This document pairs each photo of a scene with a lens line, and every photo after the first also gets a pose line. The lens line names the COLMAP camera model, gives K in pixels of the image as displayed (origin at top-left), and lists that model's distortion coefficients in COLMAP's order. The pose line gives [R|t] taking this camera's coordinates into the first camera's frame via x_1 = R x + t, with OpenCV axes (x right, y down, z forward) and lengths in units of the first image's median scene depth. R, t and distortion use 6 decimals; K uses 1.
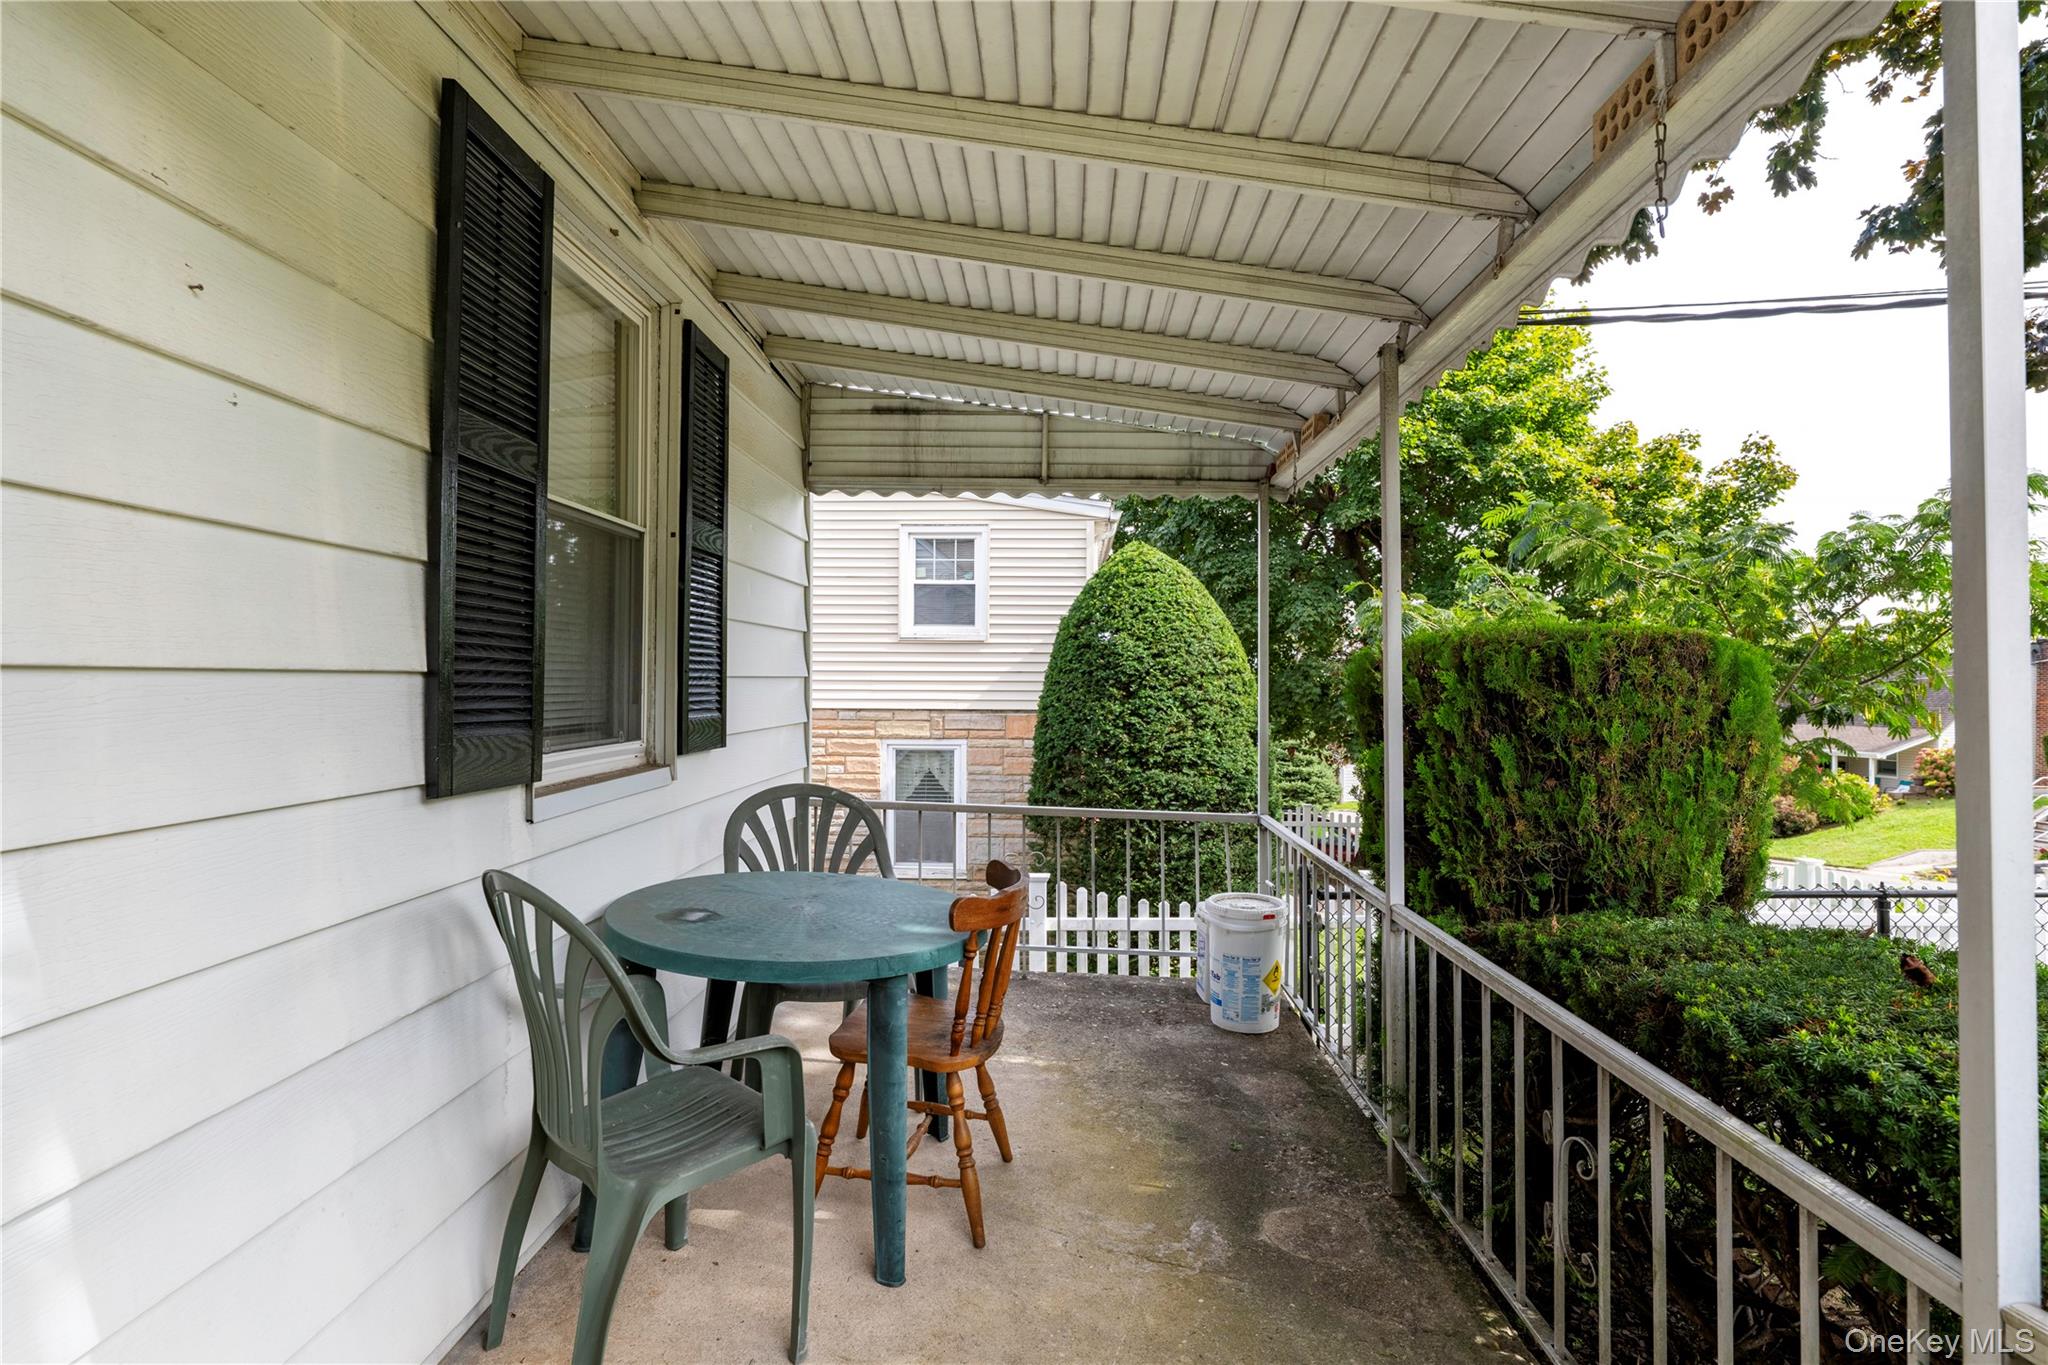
lens RADIAL K [[1013.2, 0, 1024.0], [0, 1013.2, 682.5], [0, 0, 1]] dist [0.001299, 0.000182]
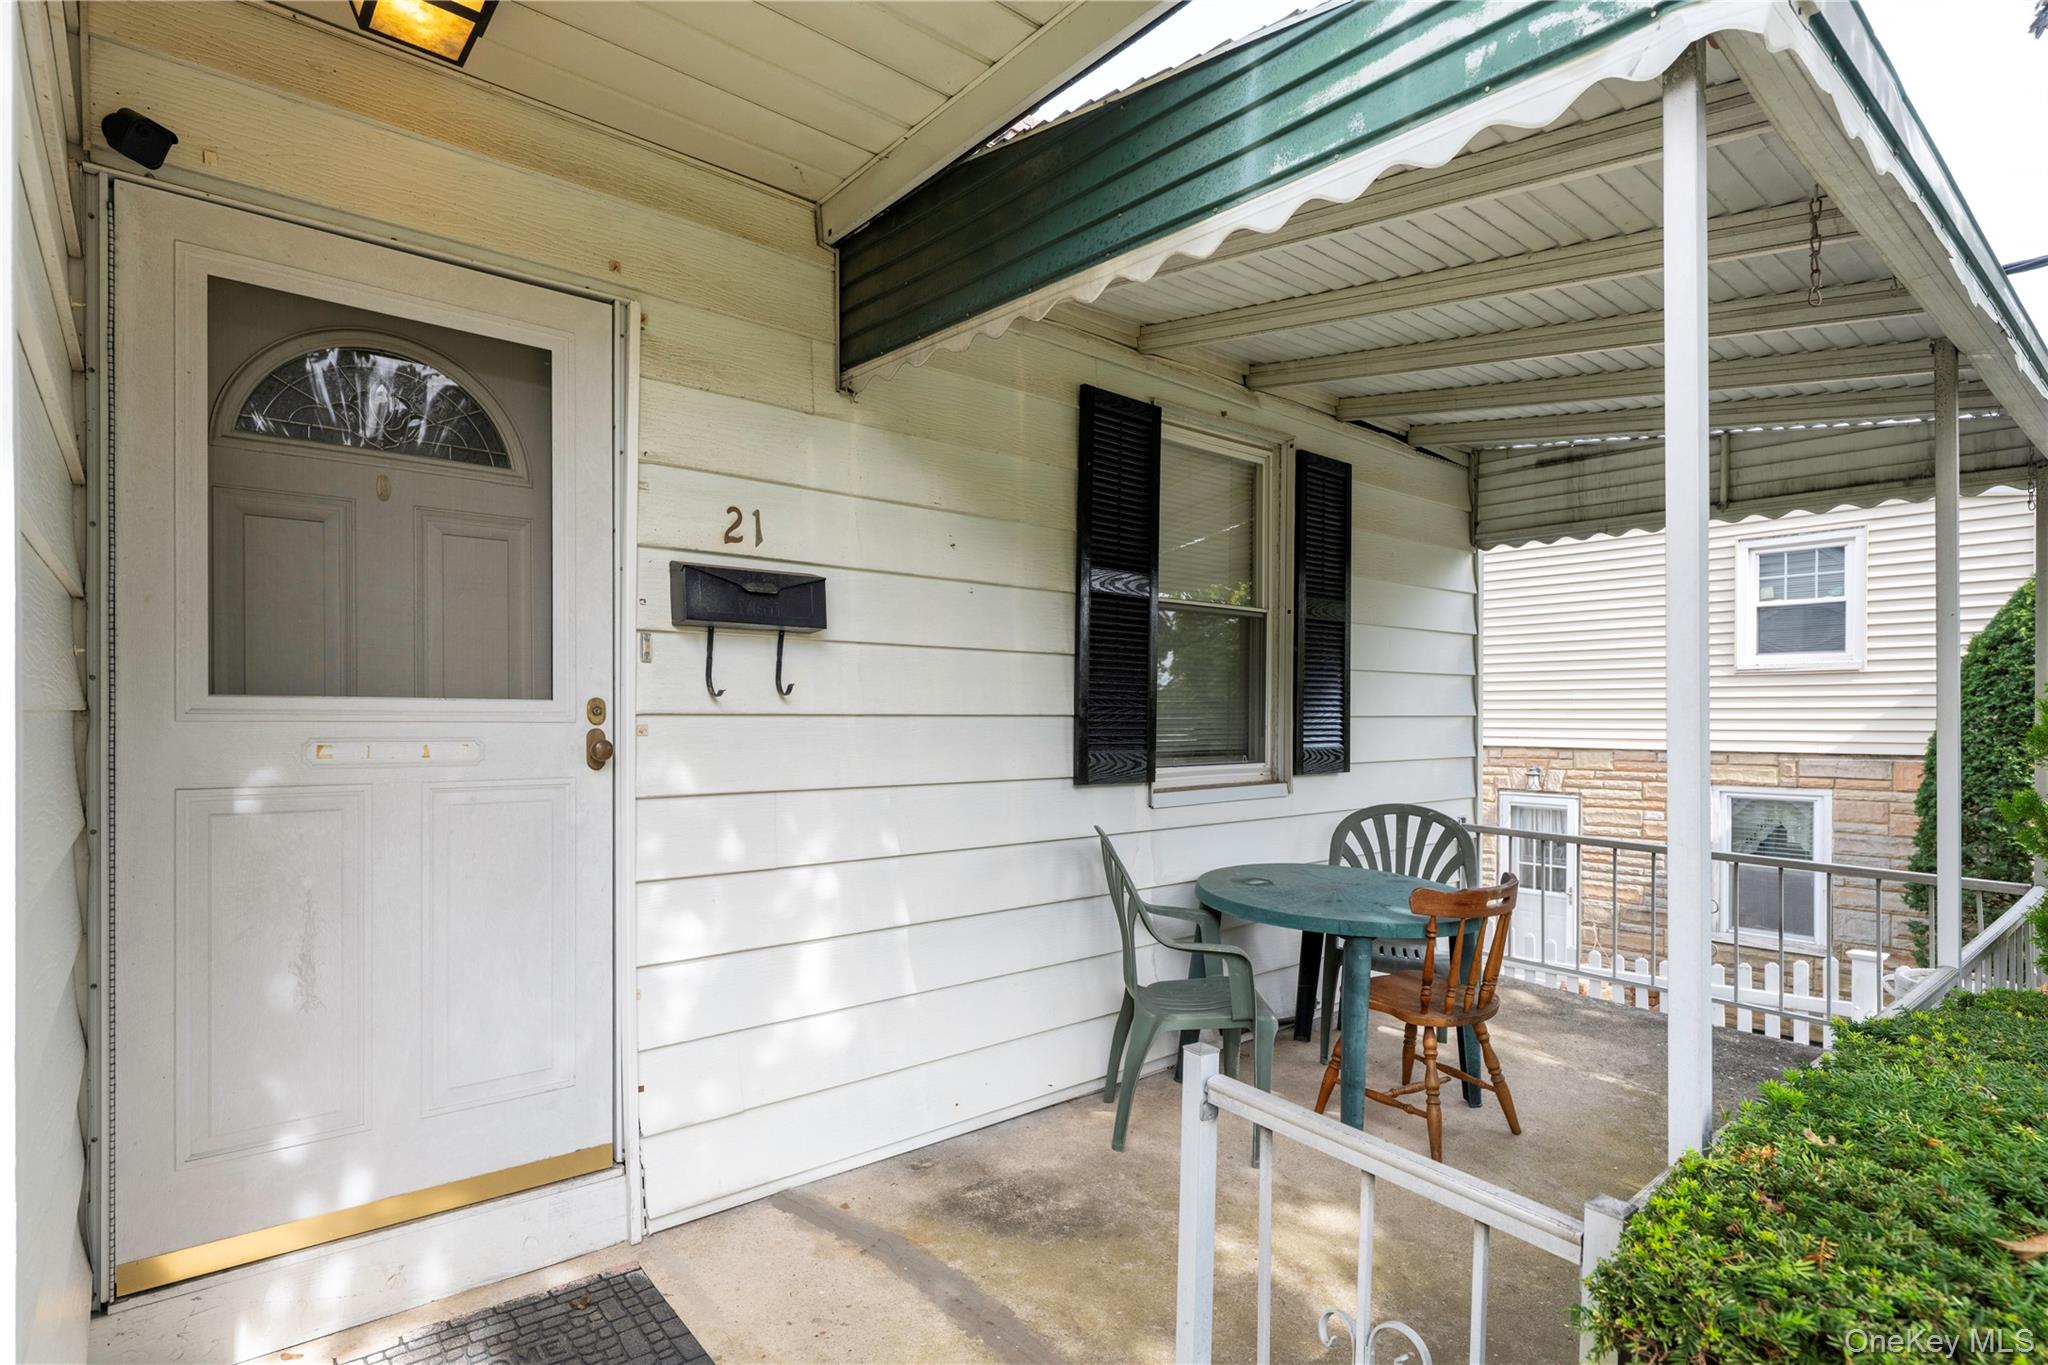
lens RADIAL K [[1027.0, 0, 1023.6], [0, 1027.0, 725.2], [0, 0, 1]] dist [0.000497, 0.000001]
pose [[0.671006, -0.000449, -0.741451, 0.290165], [0.002226, 0.999997, 0.001408, 0.001983], [0.741448, -0.002595, 0.671005, -0.123022]]
